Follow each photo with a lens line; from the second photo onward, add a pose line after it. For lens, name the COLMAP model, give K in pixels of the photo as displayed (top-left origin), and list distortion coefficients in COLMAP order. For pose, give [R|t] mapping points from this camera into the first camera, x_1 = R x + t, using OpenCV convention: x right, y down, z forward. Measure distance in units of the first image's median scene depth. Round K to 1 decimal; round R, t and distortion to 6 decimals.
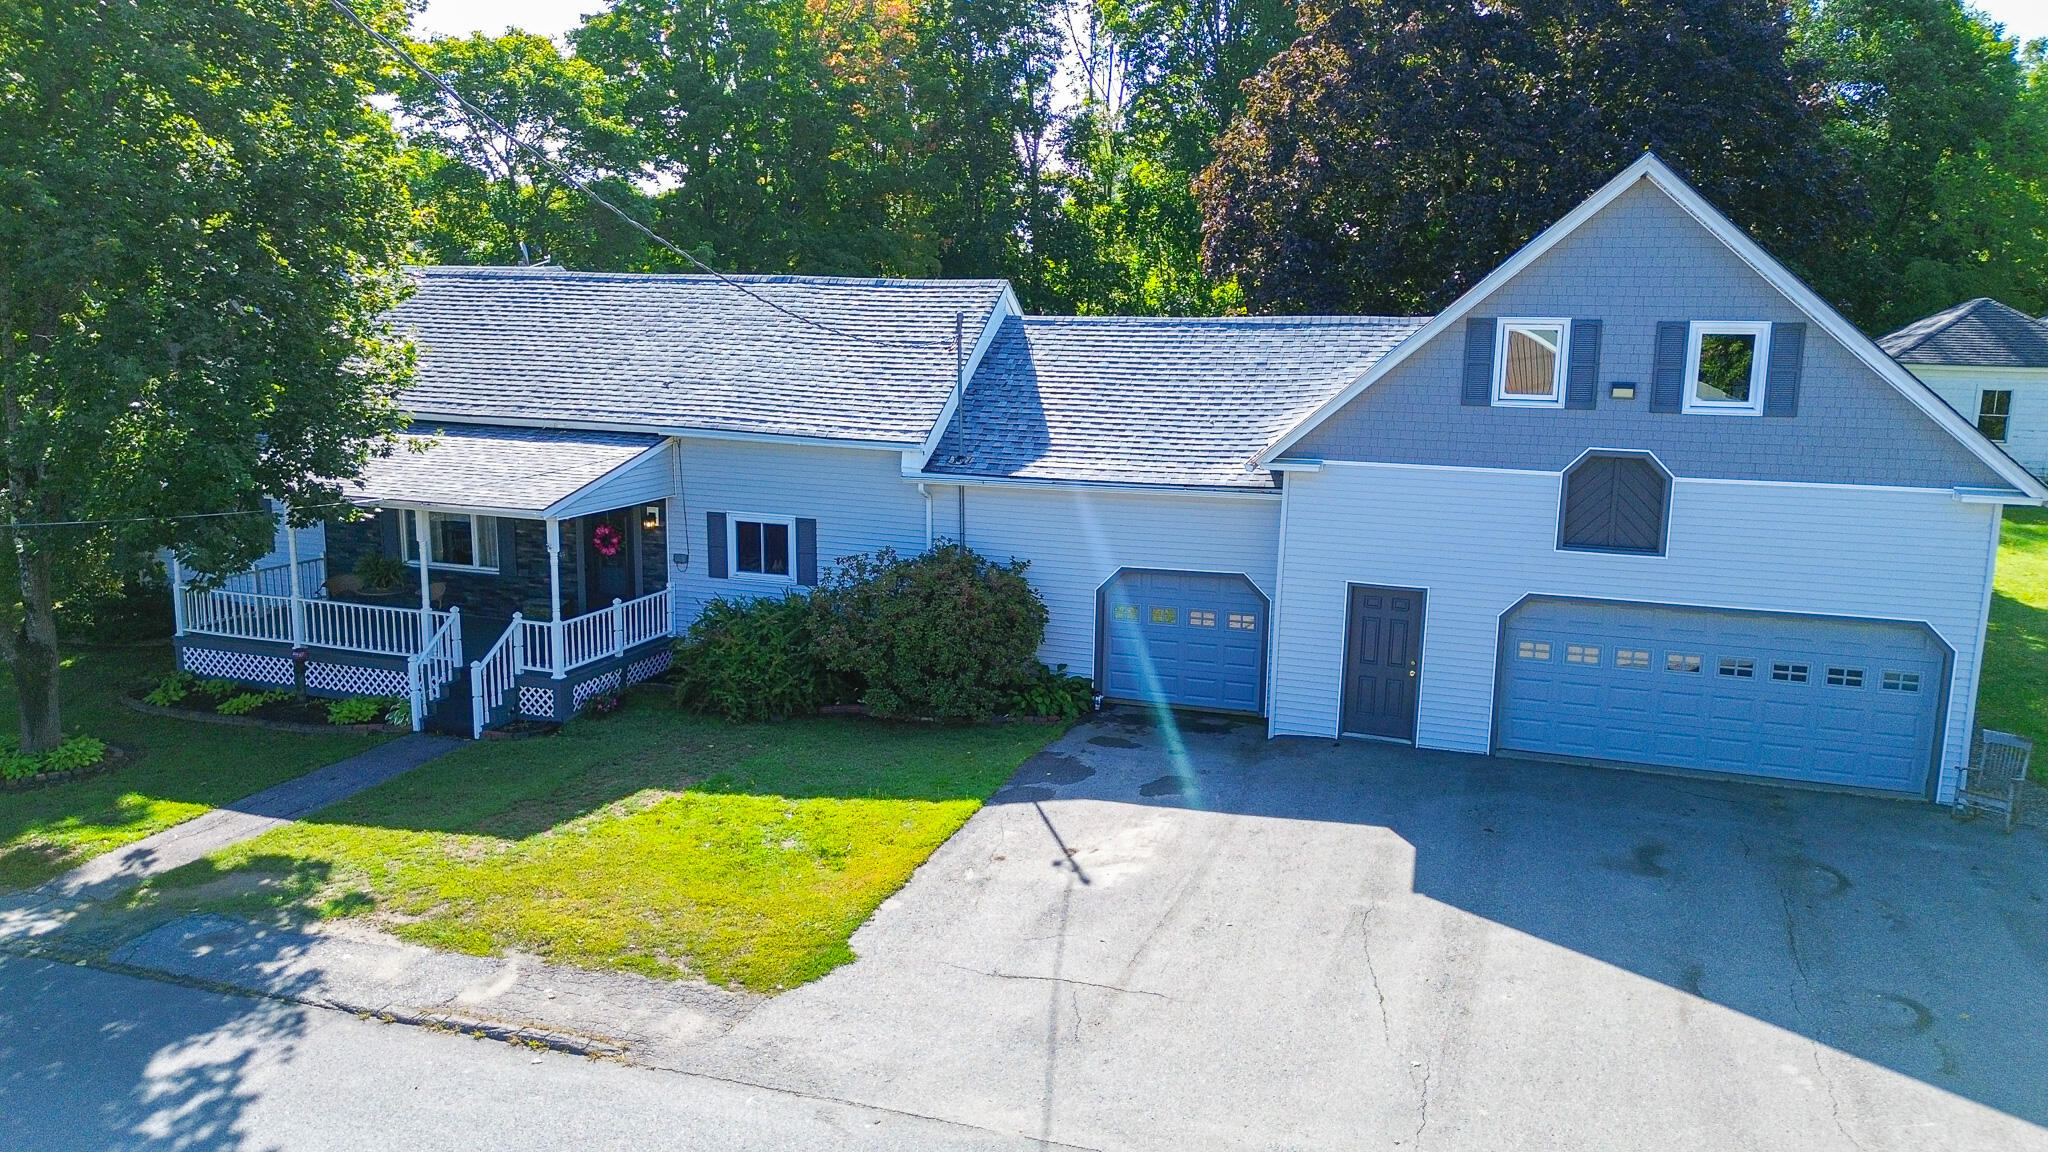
lens RADIAL K [[1438.8, 0, 1024.0], [0, 1438.8, 576.0], [0, 0, 1]] dist [0.073122, -0.078702]
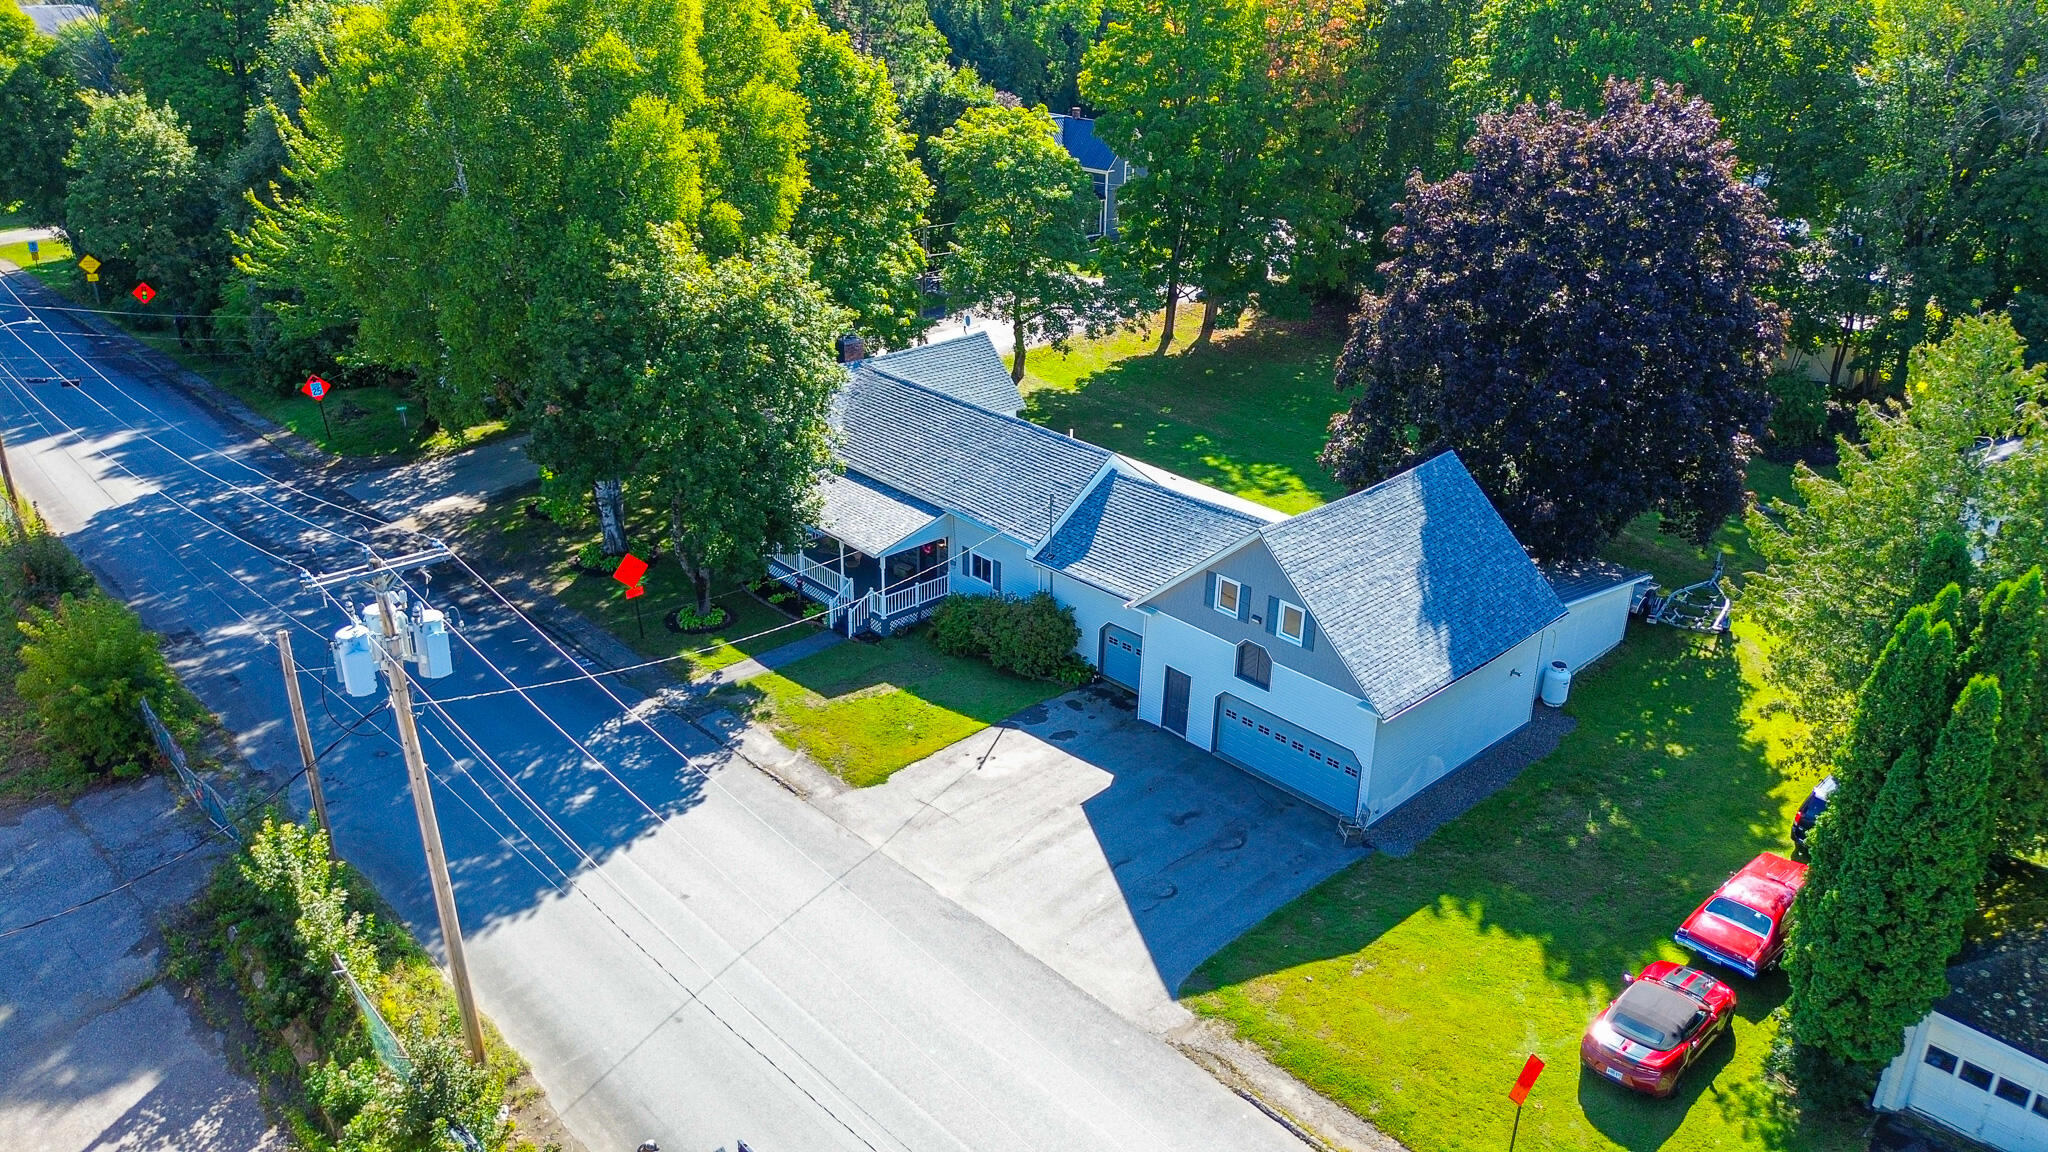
lens RADIAL K [[1438.8, 0, 1024.0], [0, 1438.8, 576.0], [0, 0, 1]] dist [0.073122, -0.078702]
pose [[0.879011, 0.193105, -0.435947, 1.029597], [-0.095092, 0.966948, 0.236578, -0.666237], [0.467223, -0.166500, 0.868321, -1.044558]]
